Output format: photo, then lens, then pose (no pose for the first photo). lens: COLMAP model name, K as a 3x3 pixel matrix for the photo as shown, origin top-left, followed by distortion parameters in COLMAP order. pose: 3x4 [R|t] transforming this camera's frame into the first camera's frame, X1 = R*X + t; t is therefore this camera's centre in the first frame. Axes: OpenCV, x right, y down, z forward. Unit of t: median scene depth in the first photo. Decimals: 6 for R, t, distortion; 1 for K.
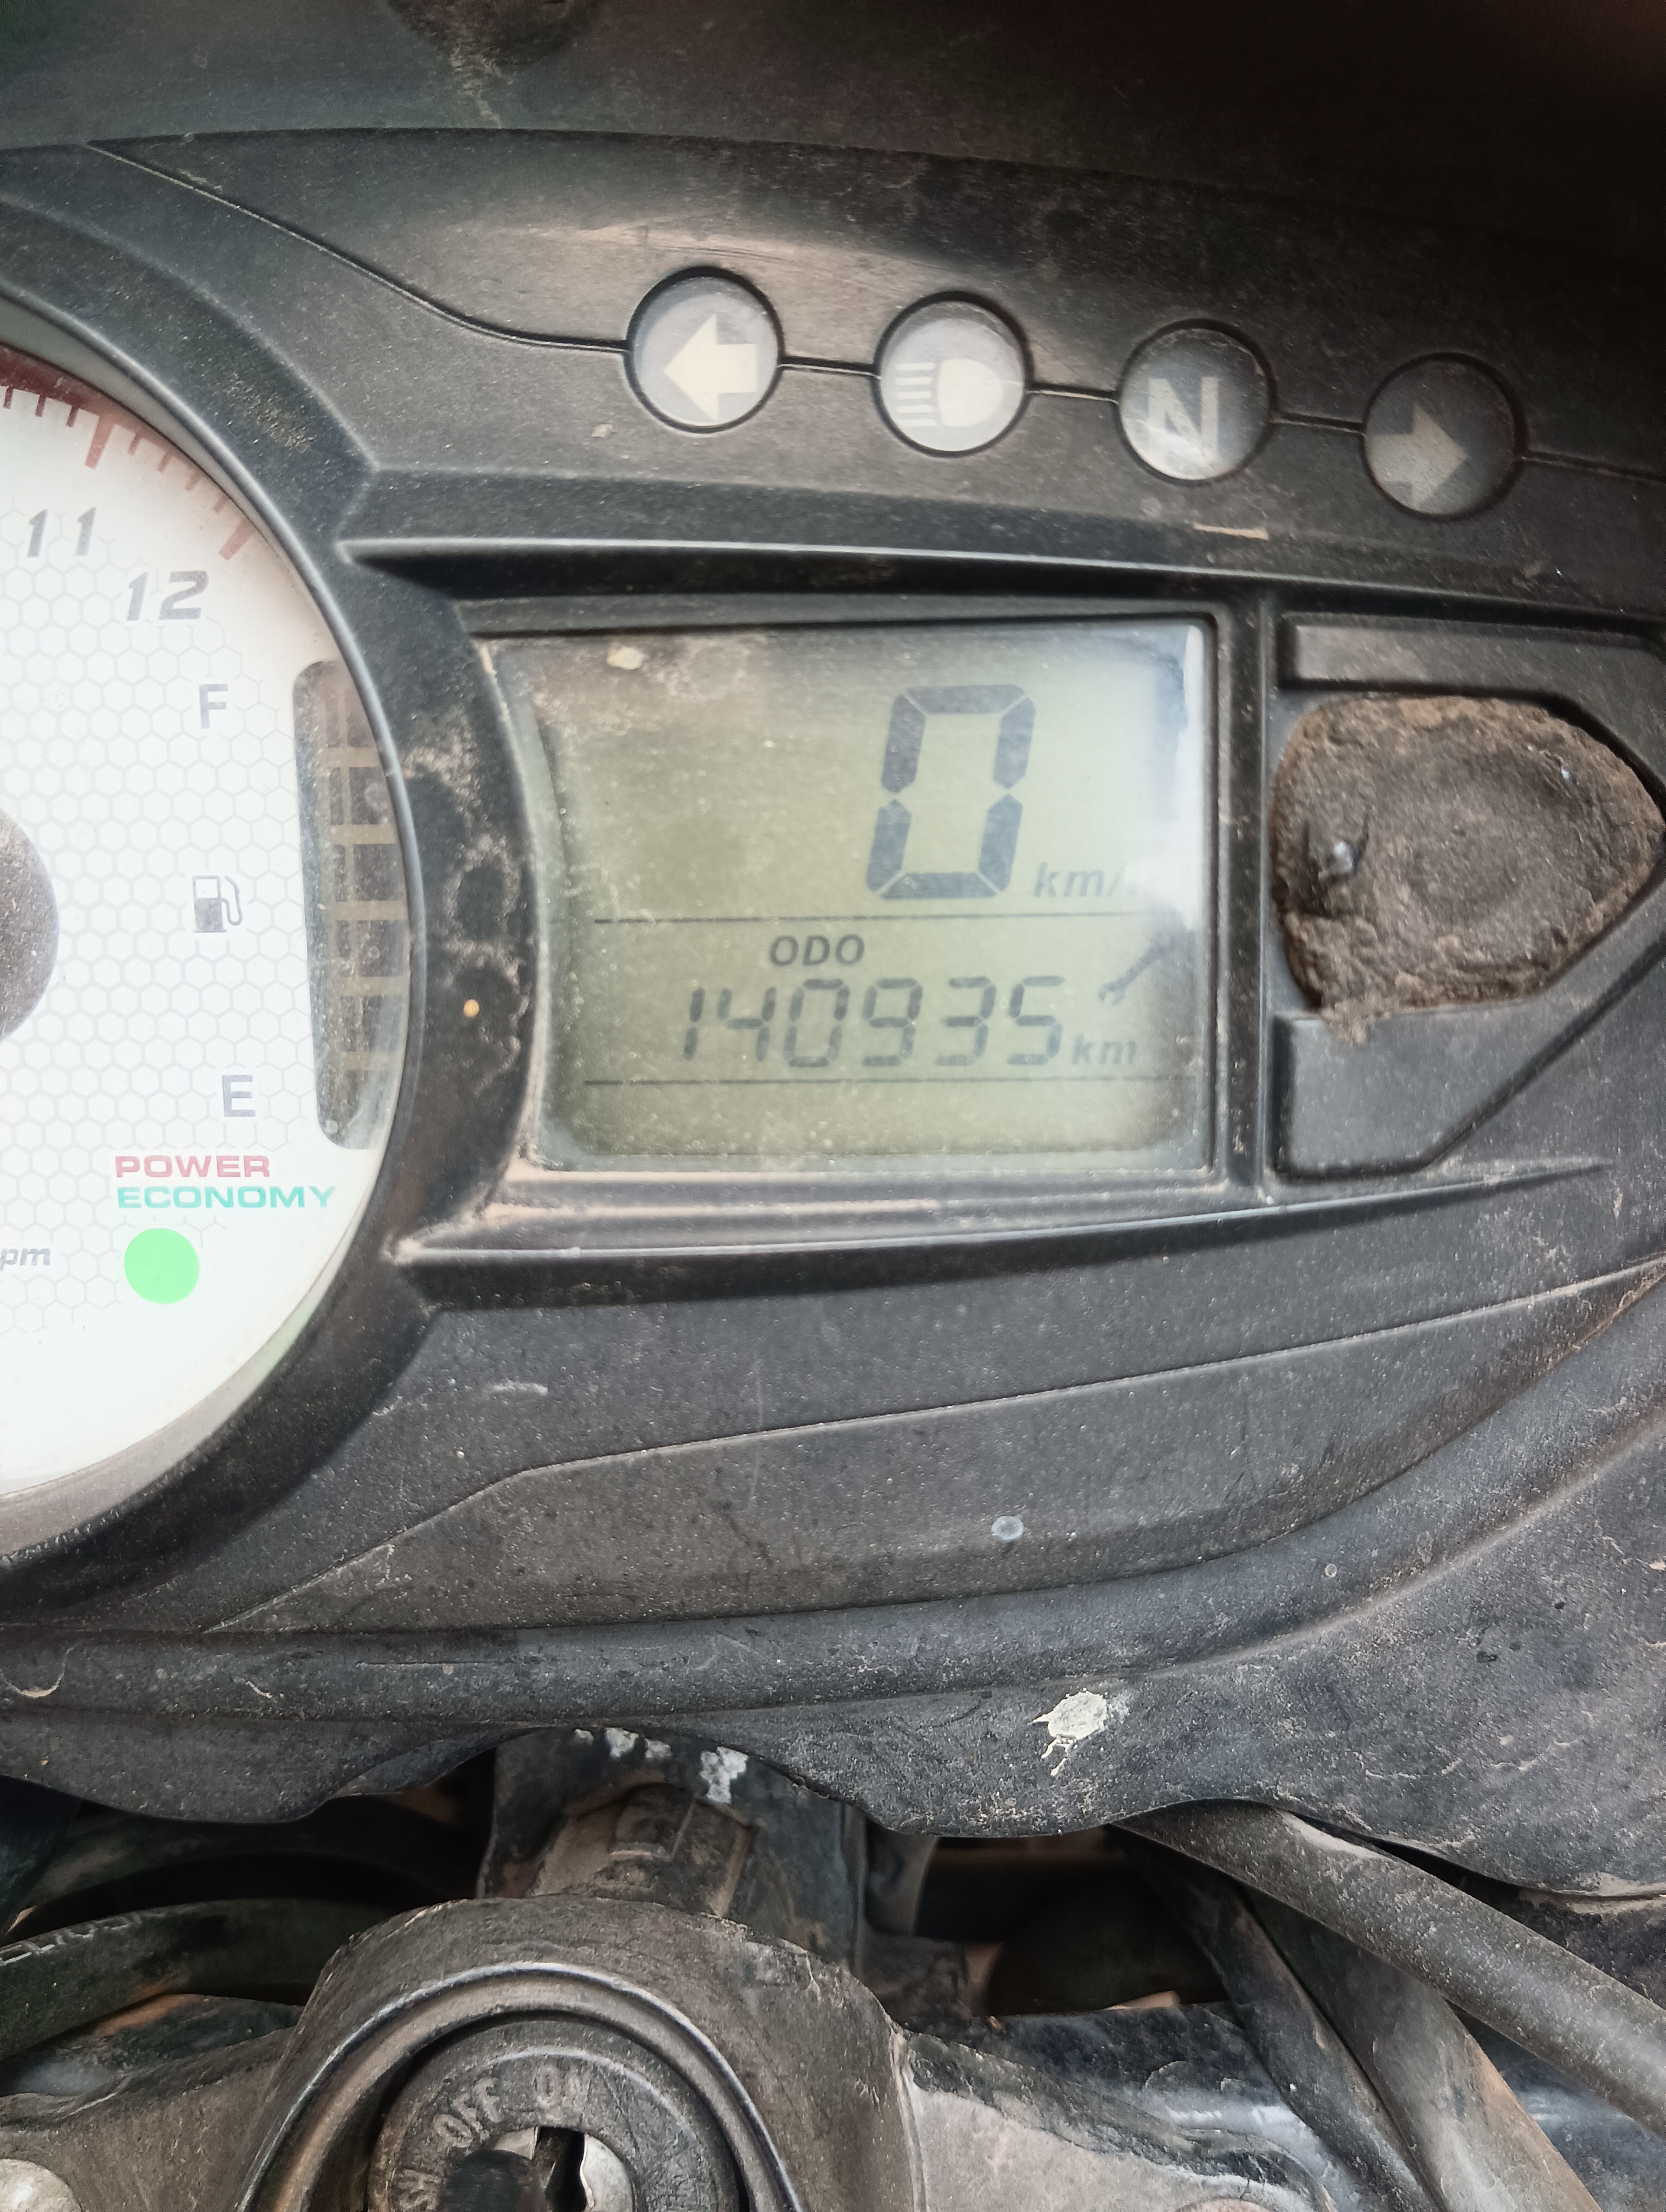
lens RADIAL K [[1839.4, 0, 845.9], [0, 1839.4, 1095.8], [0, 0, 1]] dist [0.049214, -0.204798]
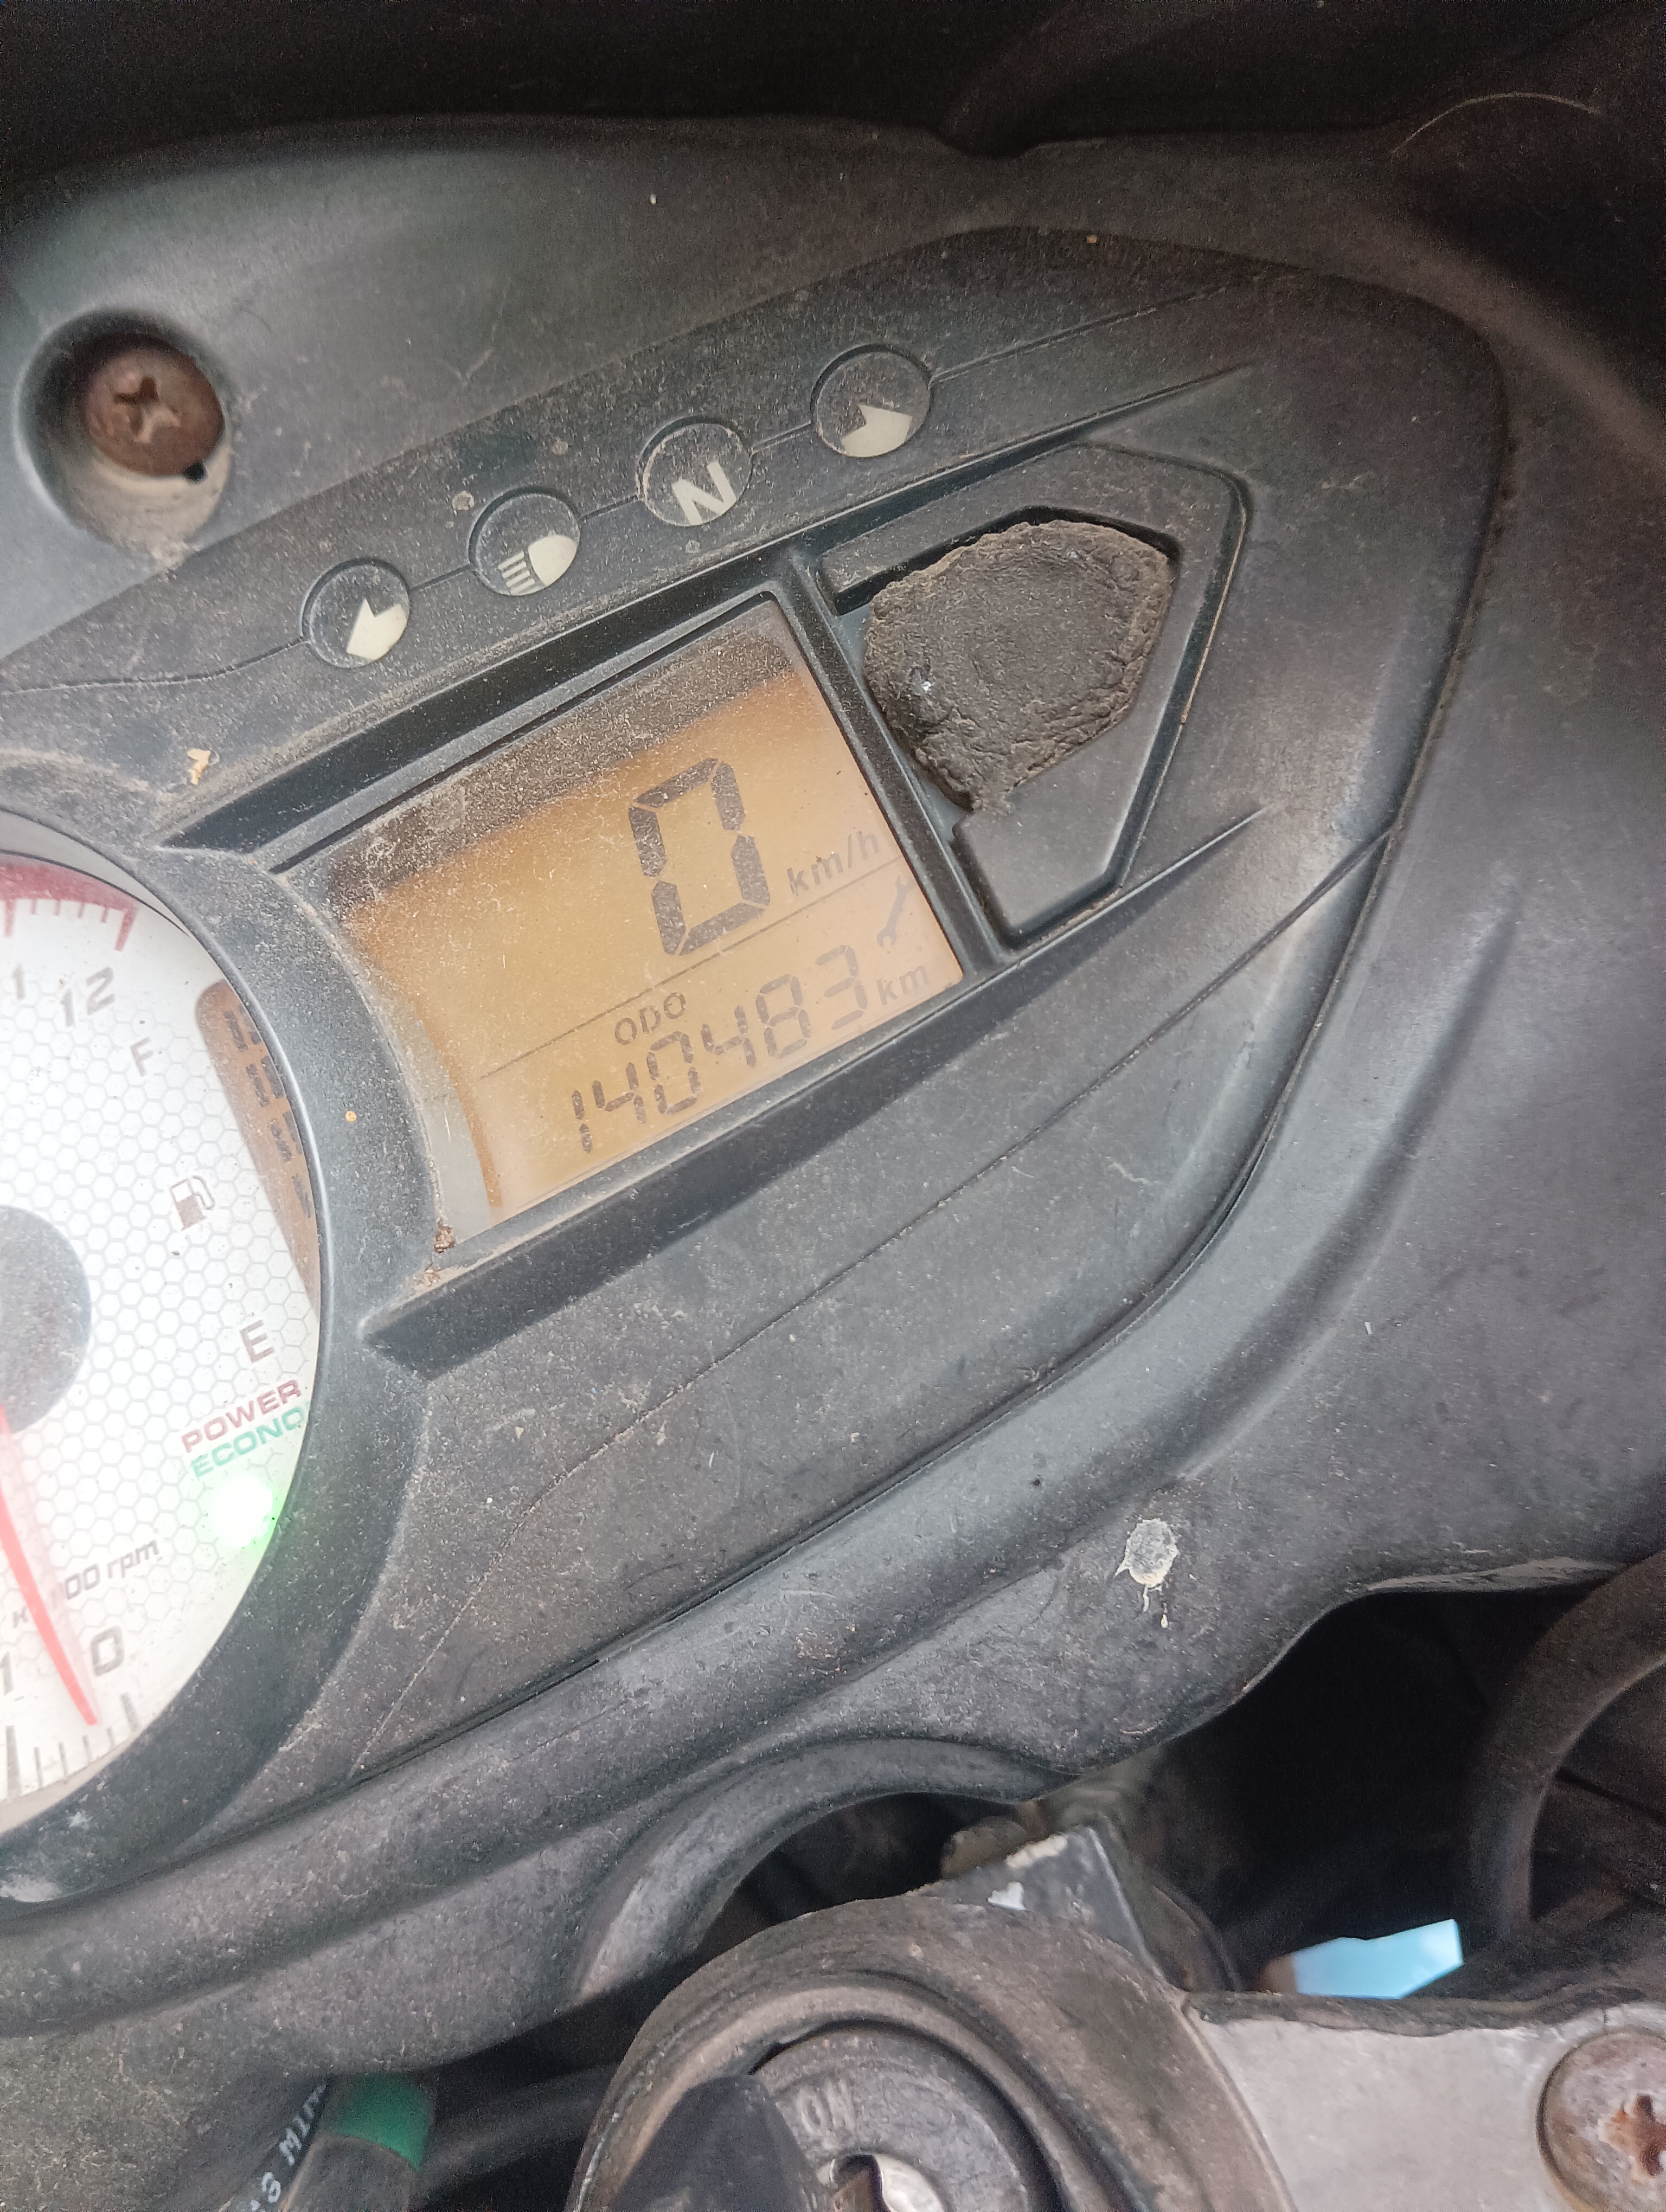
lens RADIAL K [[1839.4, 0, 845.9], [0, 1839.4, 1095.8], [0, 0, 1]] dist [0.049214, -0.204798]
pose [[0.900748, -0.430182, -0.059972, 0.147424], [0.387428, 0.858179, -0.336792, 0.411648], [0.196349, 0.280130, 0.939667, -0.073025]]
